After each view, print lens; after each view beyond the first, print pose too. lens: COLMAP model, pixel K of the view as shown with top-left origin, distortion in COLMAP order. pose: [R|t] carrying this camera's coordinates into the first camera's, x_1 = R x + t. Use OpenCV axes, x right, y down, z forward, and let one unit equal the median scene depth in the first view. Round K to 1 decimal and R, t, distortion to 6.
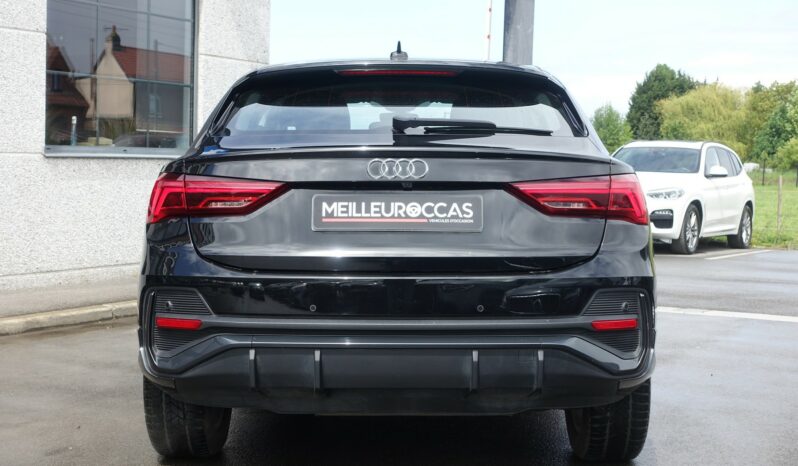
lens RADIAL K [[1158.2, 0, 399.0], [0, 1158.2, 233.0], [0, 0, 1]] dist [-0.007844, -0.001362]
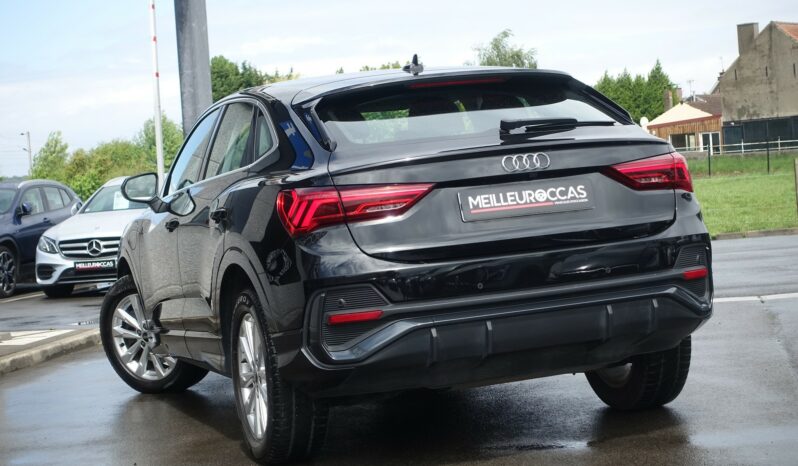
lens RADIAL K [[1551.9, 0, 399.0], [0, 1551.9, 233.0], [0, 0, 1]] dist [0.022301, -2.353256]
pose [[0.940857, -0.106116, 0.321758, -0.638129], [0.117279, 0.992979, -0.015450, 0.025574], [-0.317860, 0.052272, 0.946696, -0.454639]]
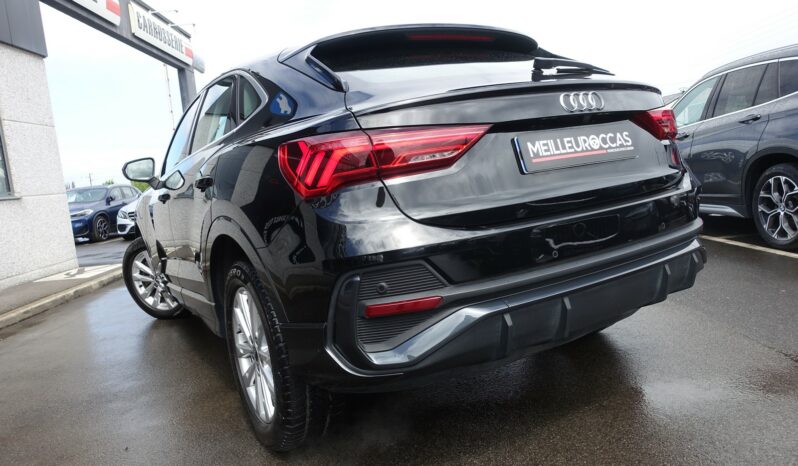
lens RADIAL K [[547.4, 0, 399.0], [0, 547.4, 233.0], [0, 0, 1]] dist [-0.016030, 0.003258]
pose [[0.845656, -0.169061, 0.506245, -0.388598], [0.154651, 0.985433, 0.070749, -0.001808], [-0.510832, 0.018463, 0.859482, 0.675756]]
